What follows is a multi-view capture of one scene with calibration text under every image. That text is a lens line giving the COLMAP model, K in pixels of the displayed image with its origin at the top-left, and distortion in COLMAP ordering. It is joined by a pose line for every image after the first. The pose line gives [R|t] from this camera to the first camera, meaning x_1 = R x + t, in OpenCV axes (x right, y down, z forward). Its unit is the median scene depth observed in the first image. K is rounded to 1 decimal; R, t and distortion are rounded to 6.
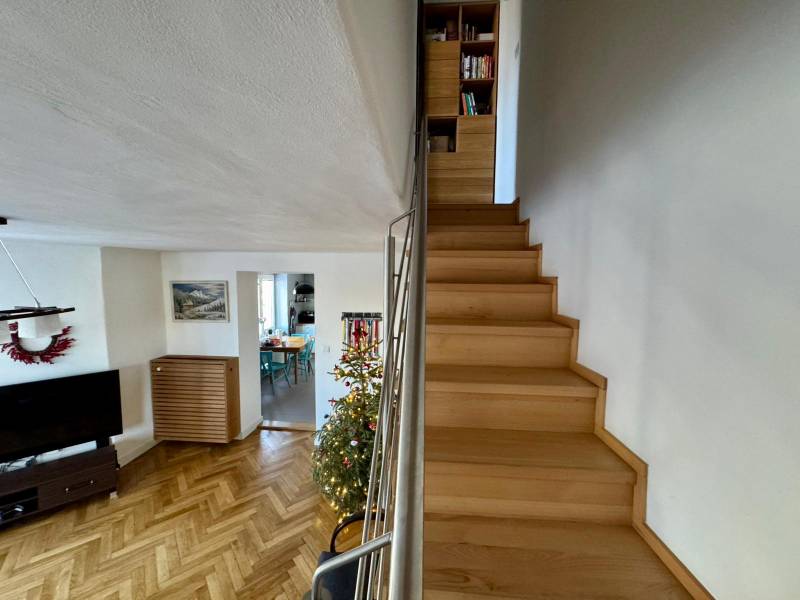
lens RADIAL K [[320.8, 0, 402.1], [0, 320.8, 301.0], [0, 0, 1]] dist [-0.001848, 0.000034]
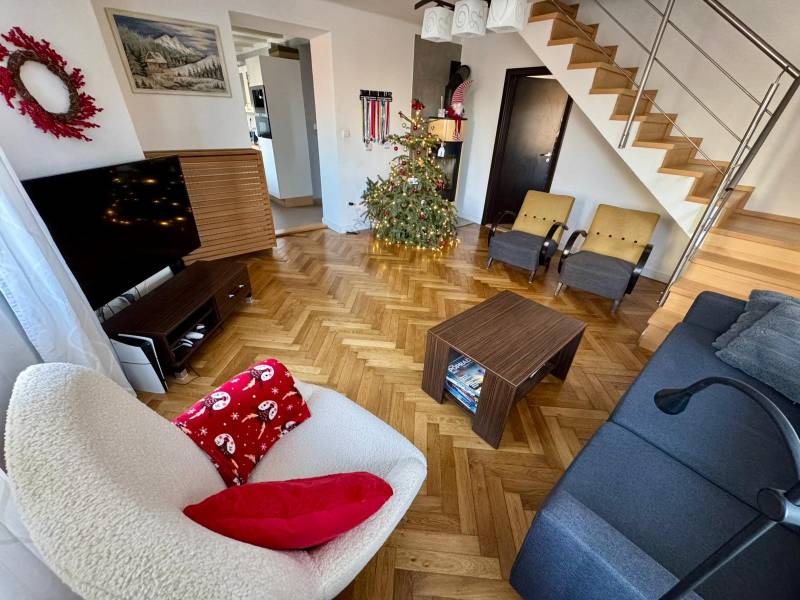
lens RADIAL K [[320.8, 0, 400.7], [0, 320.8, 300.0], [0, 0, 1]] dist [-0.001848, 0.000034]
pose [[0.699959, -0.340889, 0.627577, -0.905096], [0.023455, 0.889232, 0.456855, 0.156949], [-0.713798, -0.305060, 0.630421, 0.098362]]
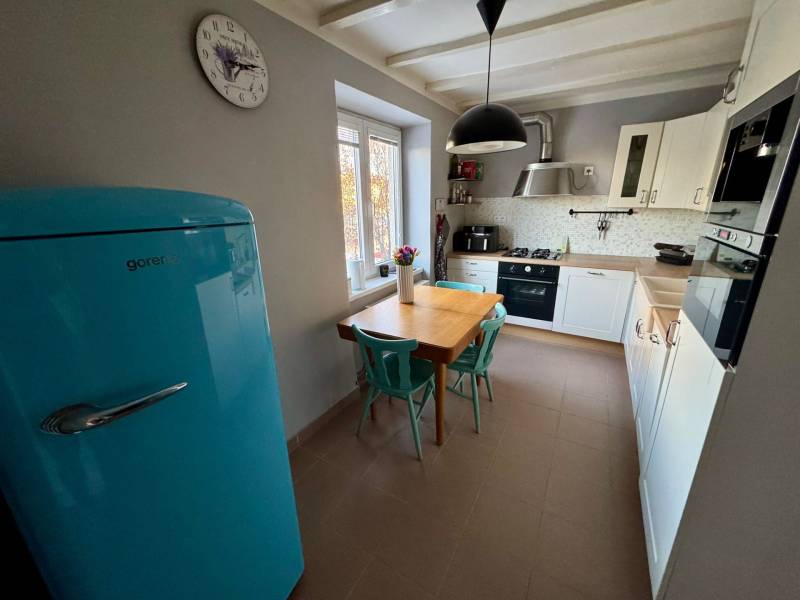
lens RADIAL K [[320.8, 0, 402.2], [0, 320.8, 301.3], [0, 0, 1]] dist [-0.001848, 0.000034]
pose [[0.896131, 0.100192, -0.432333, -0.373744], [-0.004846, 0.976333, 0.216218, 0.079345], [0.443764, -0.191665, 0.875407, 1.126107]]
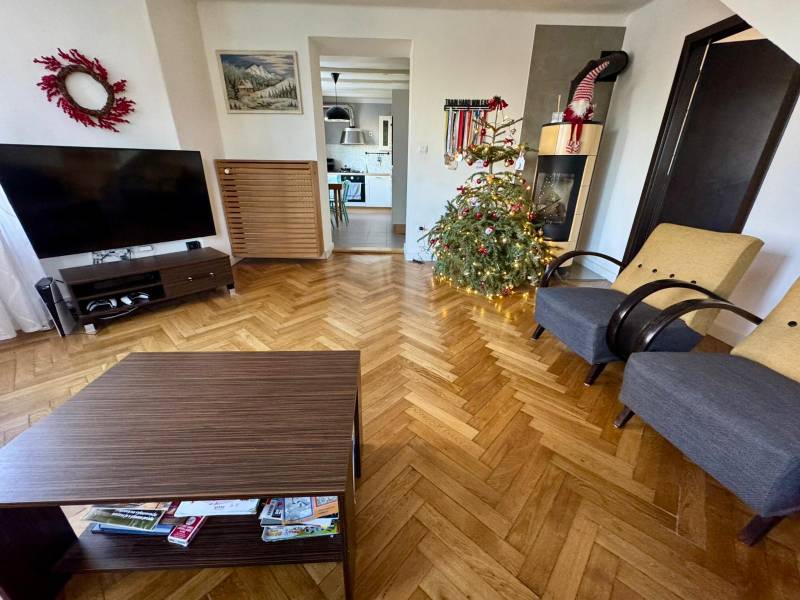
lens RADIAL K [[320.8, 0, 401.3], [0, 320.8, 300.2], [0, 0, 1]] dist [-0.001848, 0.000034]
pose [[0.992432, -0.041184, 0.115682, -0.409119], [0.003226, 0.950498, 0.310715, 0.266701], [-0.122752, -0.307990, 0.943437, 0.057386]]
